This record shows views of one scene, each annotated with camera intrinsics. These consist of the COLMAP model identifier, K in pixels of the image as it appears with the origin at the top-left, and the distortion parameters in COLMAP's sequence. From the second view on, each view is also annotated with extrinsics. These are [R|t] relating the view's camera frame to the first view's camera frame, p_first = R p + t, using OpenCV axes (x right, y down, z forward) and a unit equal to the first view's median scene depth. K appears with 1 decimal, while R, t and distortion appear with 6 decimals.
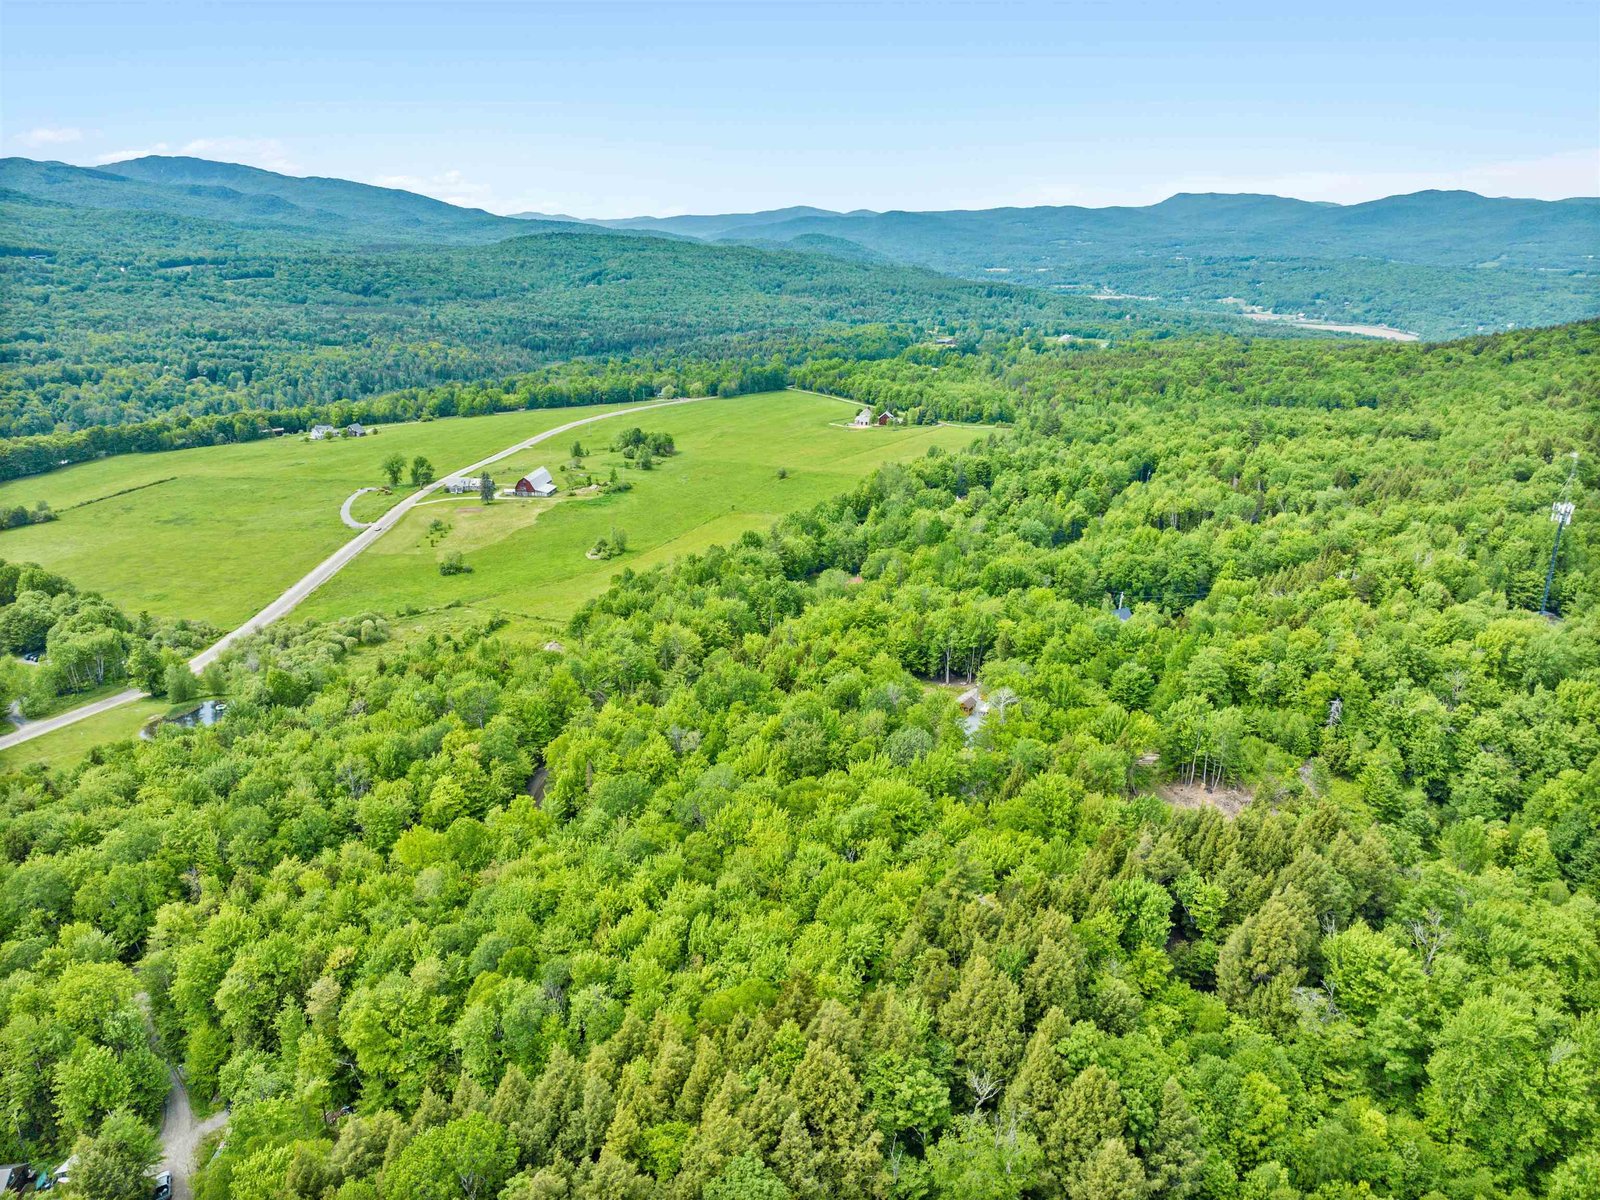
lens RADIAL K [[1137.4, 0, 794.1], [0, 1137.4, 602.6], [0, 0, 1]] dist [-0.035992, 0.008289]
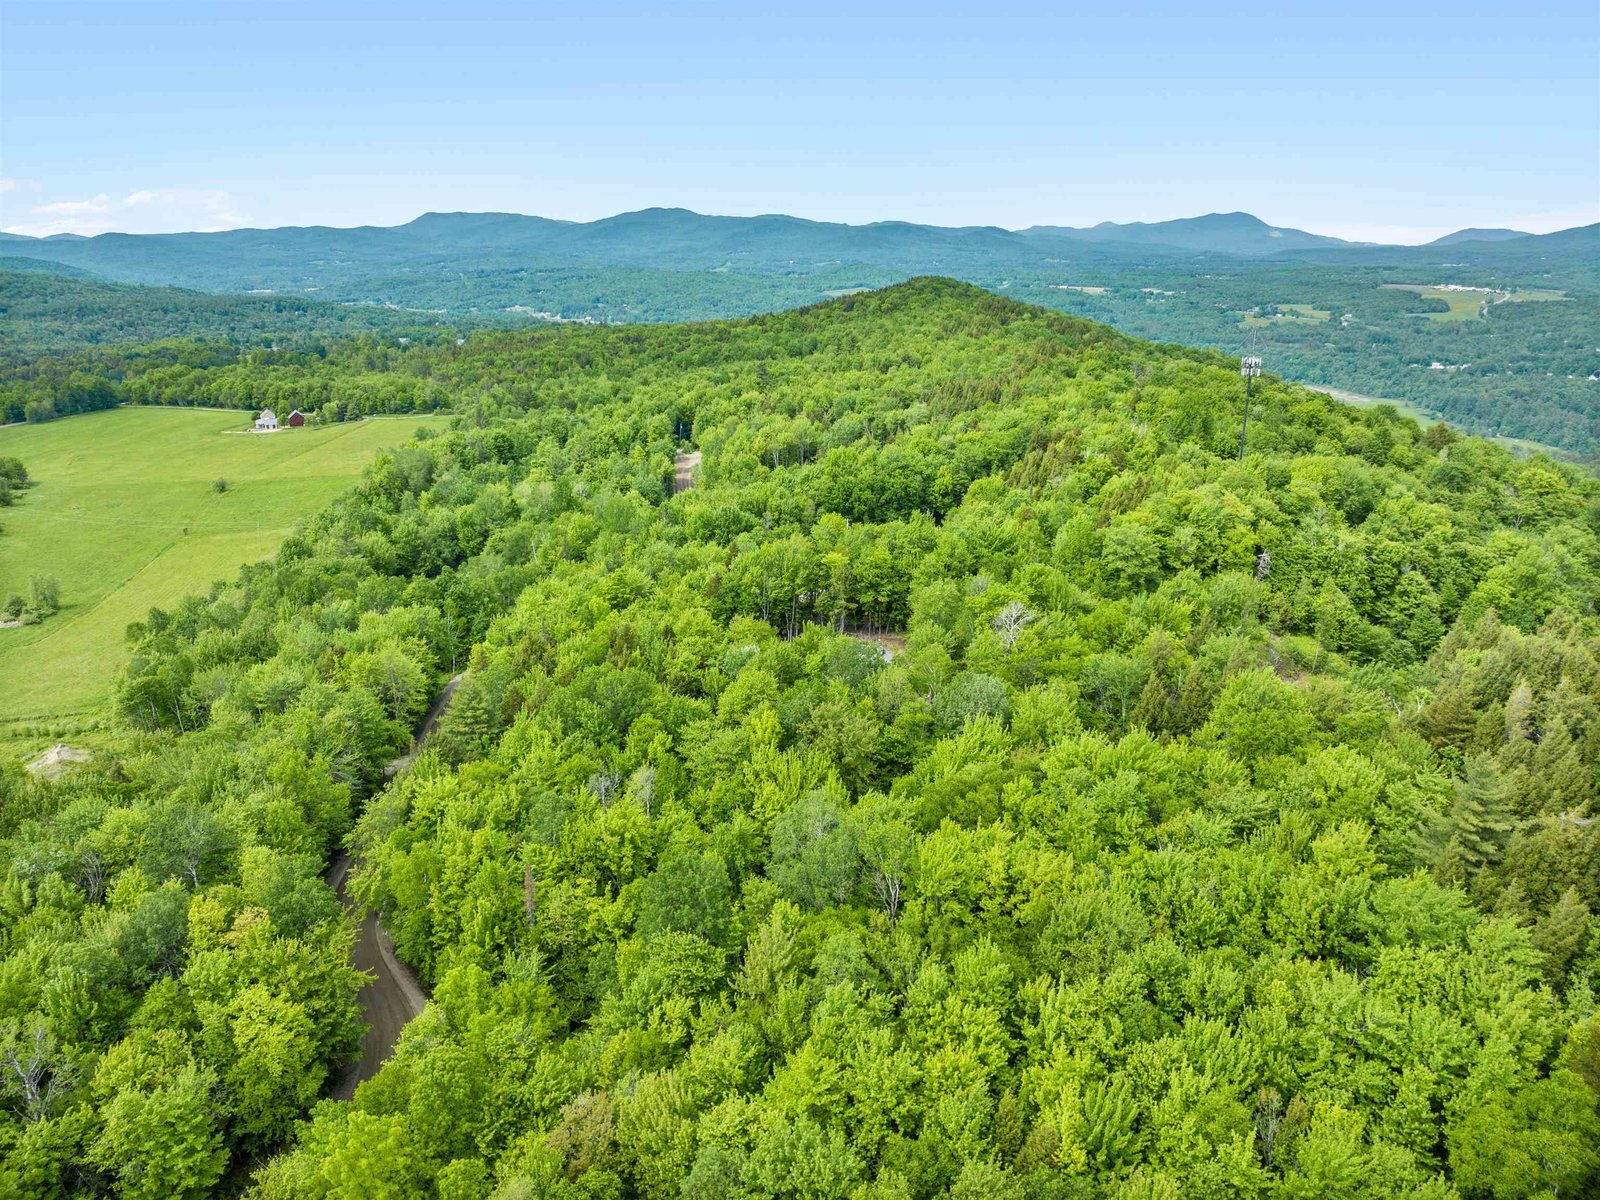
lens RADIAL K [[1137.4, 0, 794.1], [0, 1137.4, 602.6], [0, 0, 1]] dist [-0.035992, 0.008289]
pose [[0.814839, -0.178505, 0.551519, -0.085709], [0.189098, 0.981215, 0.038198, 0.004605], [-0.547978, 0.073166, 0.833287, 0.113636]]
